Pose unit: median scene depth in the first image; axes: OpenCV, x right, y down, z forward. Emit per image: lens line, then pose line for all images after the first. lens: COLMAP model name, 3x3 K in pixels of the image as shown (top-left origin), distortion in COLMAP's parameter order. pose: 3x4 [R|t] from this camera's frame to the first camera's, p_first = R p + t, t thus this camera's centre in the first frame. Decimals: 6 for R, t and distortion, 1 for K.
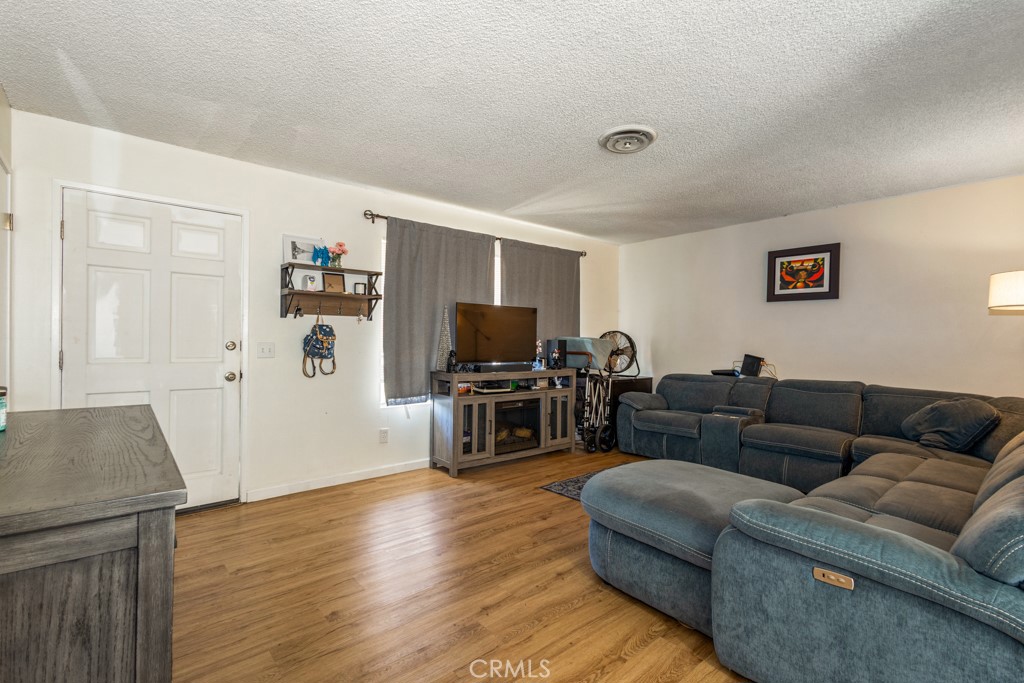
lens RADIAL K [[475.3, 0, 510.8], [0, 475.3, 339.8], [0, 0, 1]] dist [0.003044, -0.002463]
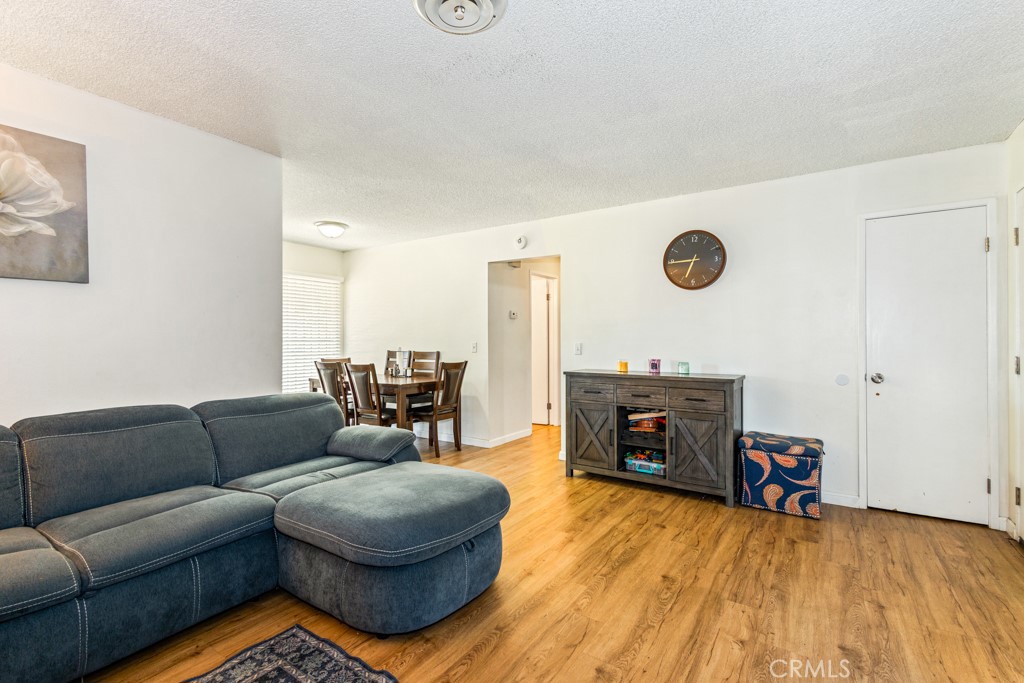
lens RADIAL K [[475.3, 0, 513.2], [0, 475.3, 341.9], [0, 0, 1]] dist [0.003044, -0.002463]
pose [[-0.961173, -0.011985, -0.275687, 0.386739], [-0.012248, 0.999925, -0.000770, 0.006342], [0.275675, 0.002637, -0.961247, 1.810317]]
